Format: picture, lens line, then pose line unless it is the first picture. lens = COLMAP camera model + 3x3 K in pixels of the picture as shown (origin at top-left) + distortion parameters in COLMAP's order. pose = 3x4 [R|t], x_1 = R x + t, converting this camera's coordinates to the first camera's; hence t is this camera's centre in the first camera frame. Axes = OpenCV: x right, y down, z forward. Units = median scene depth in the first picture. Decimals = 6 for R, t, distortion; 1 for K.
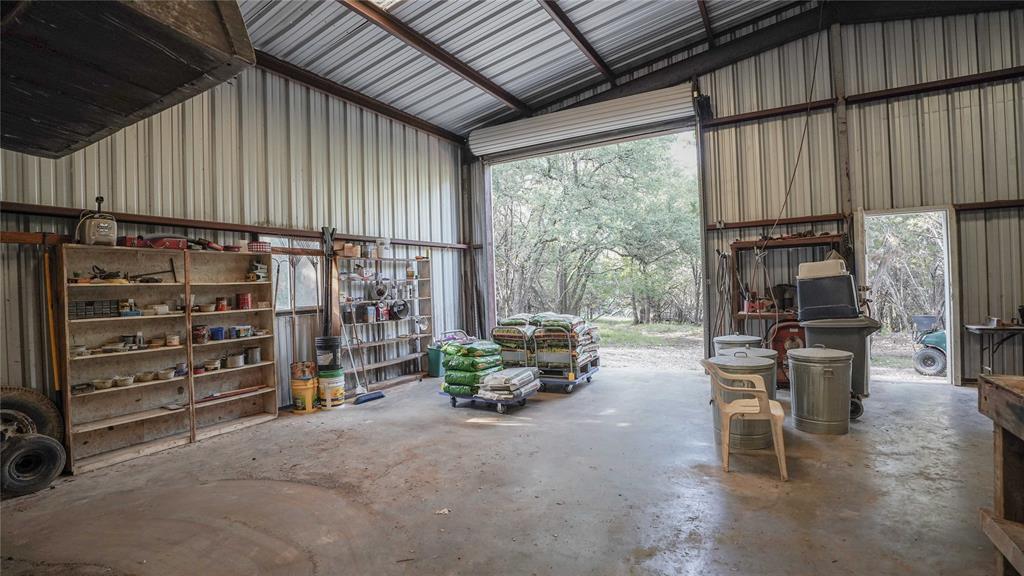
lens RADIAL K [[473.2, 0, 512.0], [0, 473.2, 288.0], [0, 0, 1]] dist [-0.000240, 0.000110]
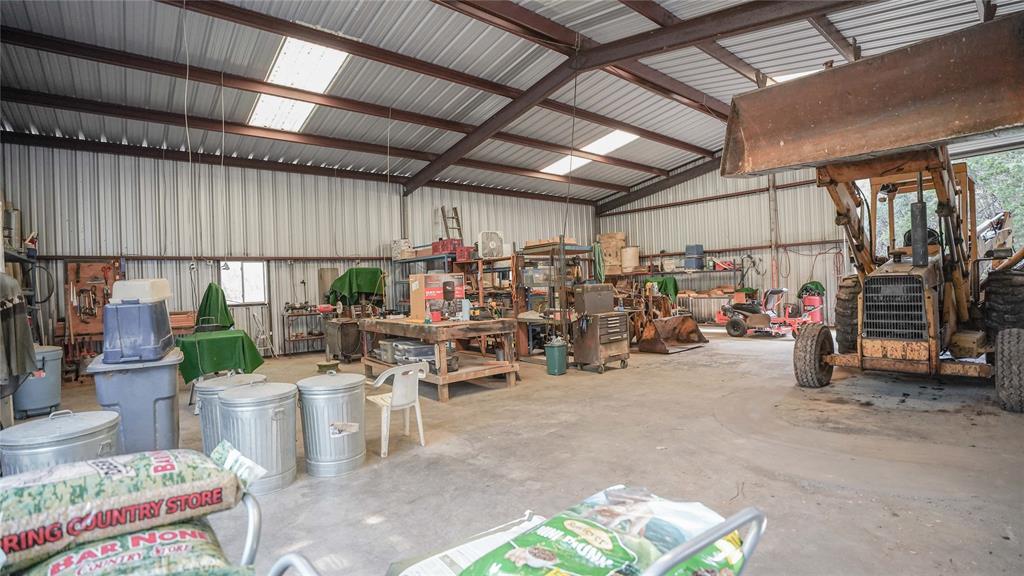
lens RADIAL K [[473.2, 0, 512.0], [0, 473.2, 288.0], [0, 0, 1]] dist [-0.000240, 0.000110]
pose [[-0.925010, 0.073639, 0.372737, -0.274929], [0.070719, 0.997264, -0.021521, 0.019236], [-0.373302, 0.006452, -0.927687, 2.318300]]
